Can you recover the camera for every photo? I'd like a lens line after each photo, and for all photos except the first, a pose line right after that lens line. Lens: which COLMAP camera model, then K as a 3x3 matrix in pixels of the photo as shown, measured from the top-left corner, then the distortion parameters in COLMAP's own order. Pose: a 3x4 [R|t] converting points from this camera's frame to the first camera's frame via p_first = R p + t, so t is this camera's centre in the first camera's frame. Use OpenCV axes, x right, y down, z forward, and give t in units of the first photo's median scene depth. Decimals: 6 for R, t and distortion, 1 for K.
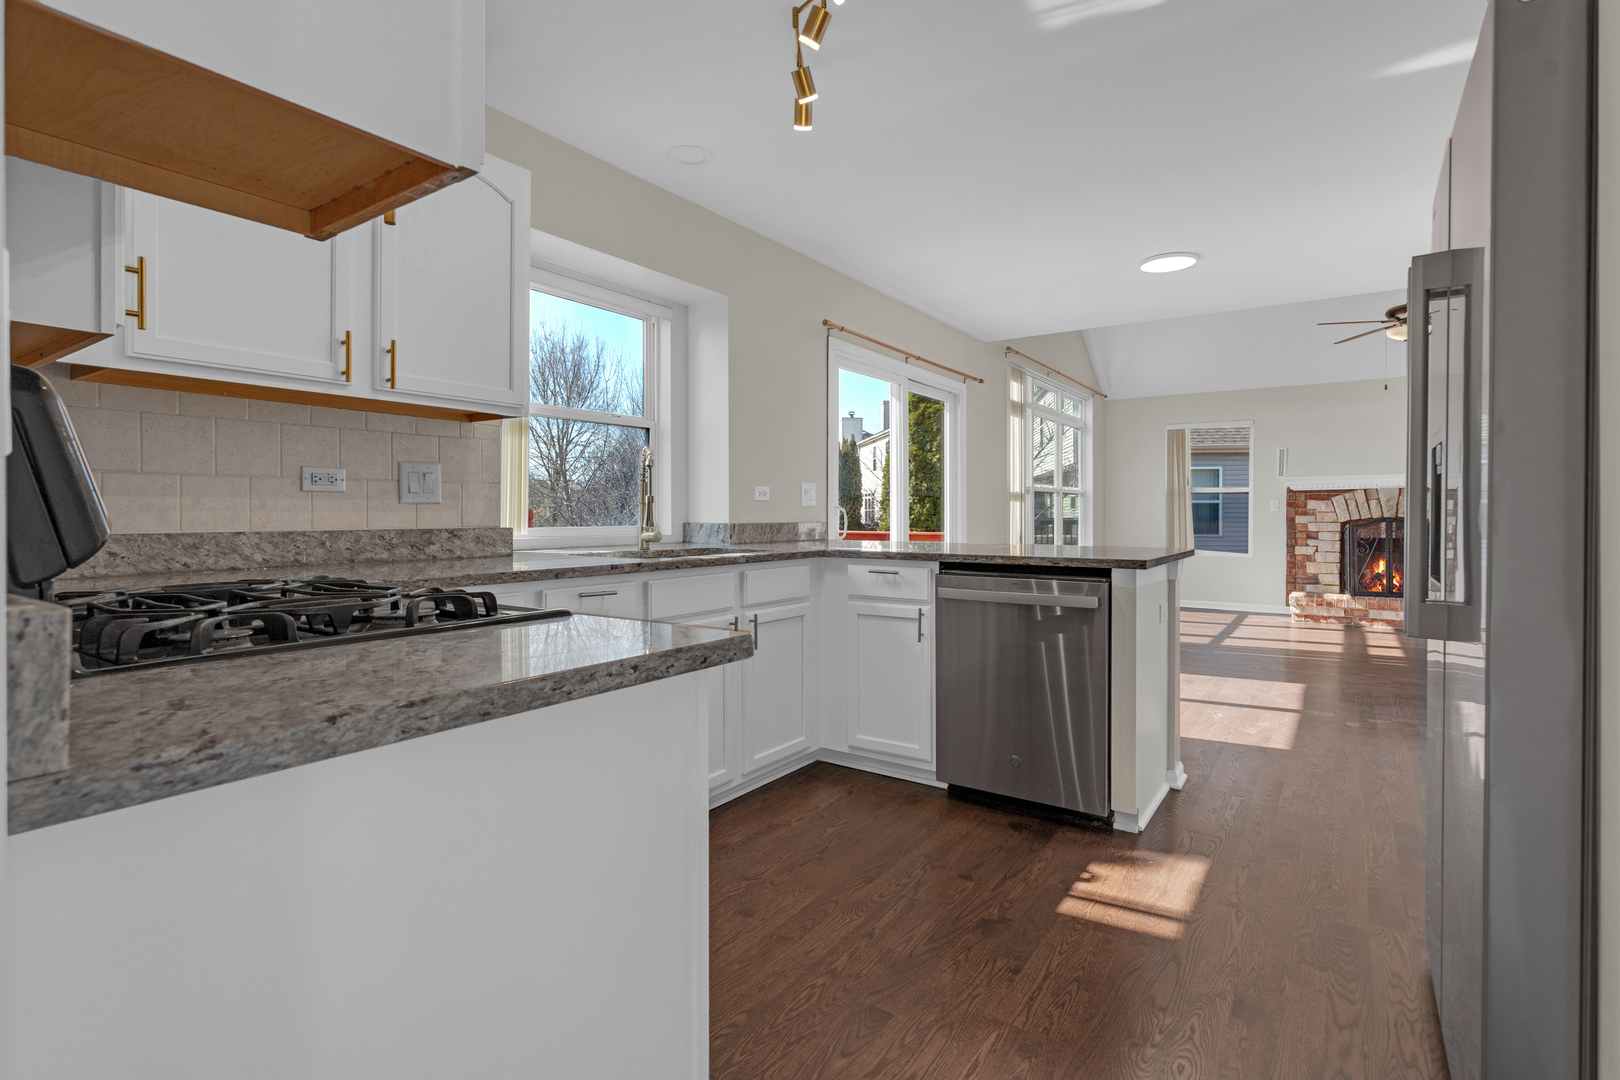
lens RADIAL K [[768.1, 0, 819.1], [0, 768.1, 517.0], [0, 0, 1]] dist [-0.000869, 0.000454]
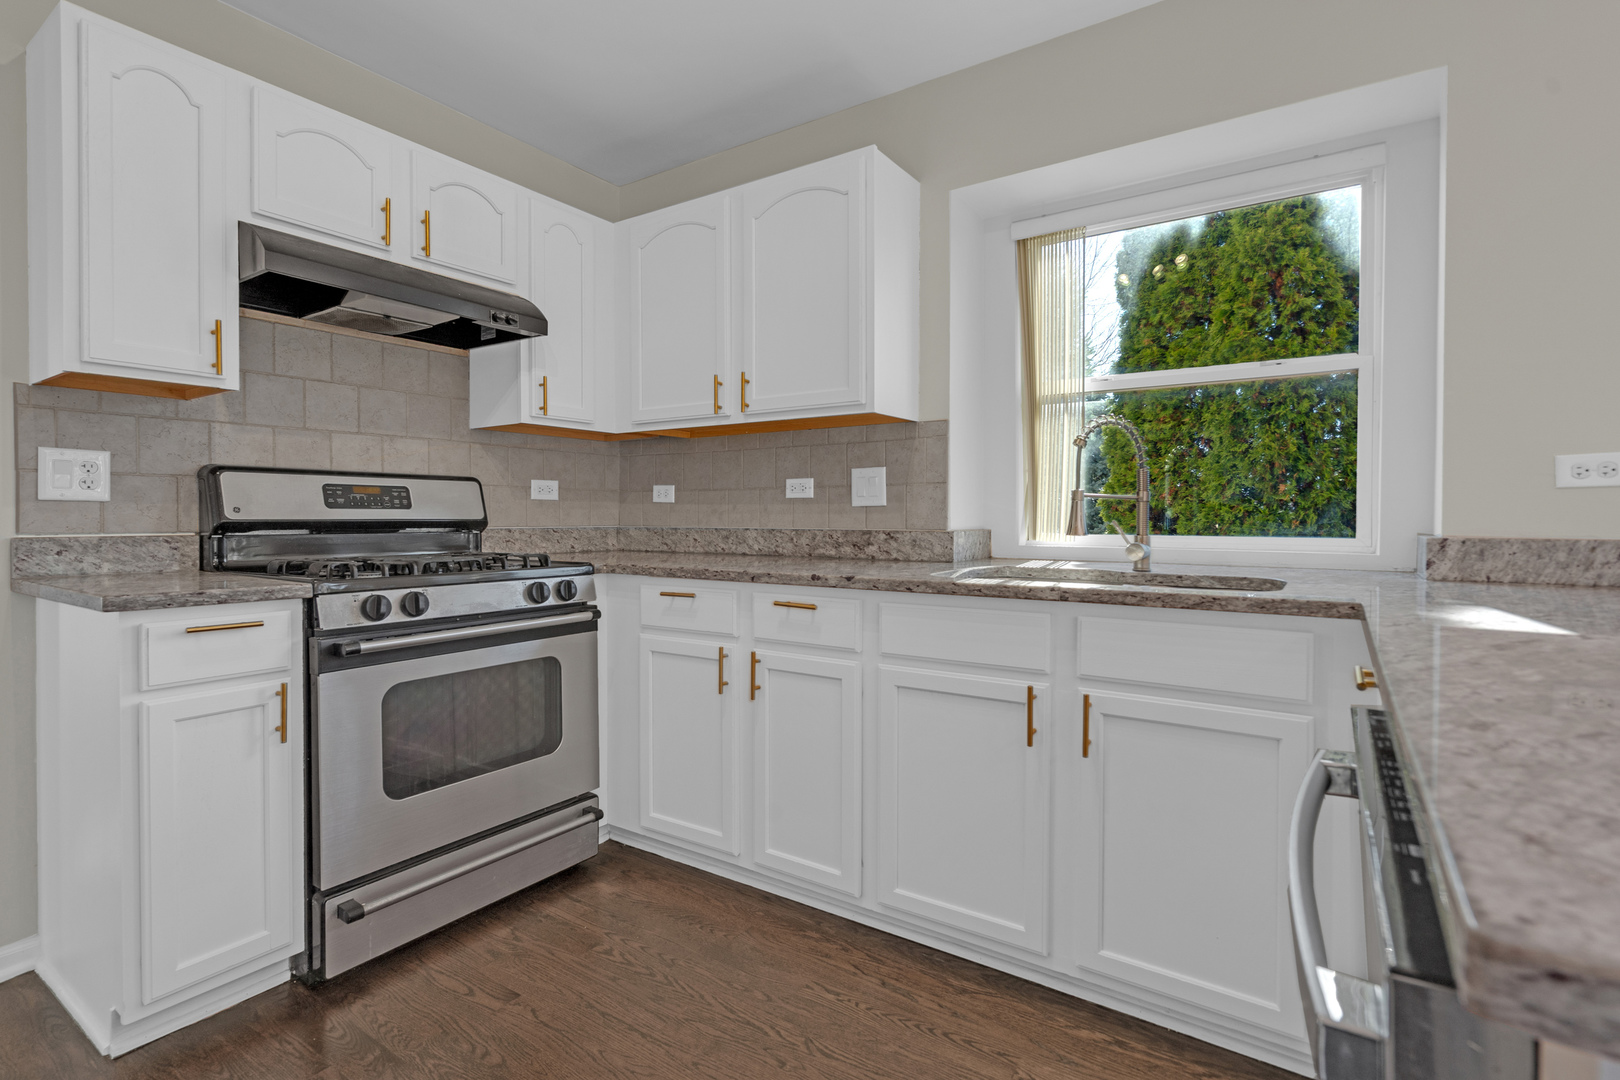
lens RADIAL K [[768.1, 0, 784.2], [0, 768.1, 511.1], [0, 0, 1]] dist [-0.000869, 0.000454]
pose [[0.008699, -0.002431, -0.999959, 0.562659], [-0.004836, 0.999985, -0.002474, -0.007680], [0.999950, 0.004857, 0.008687, 0.898539]]
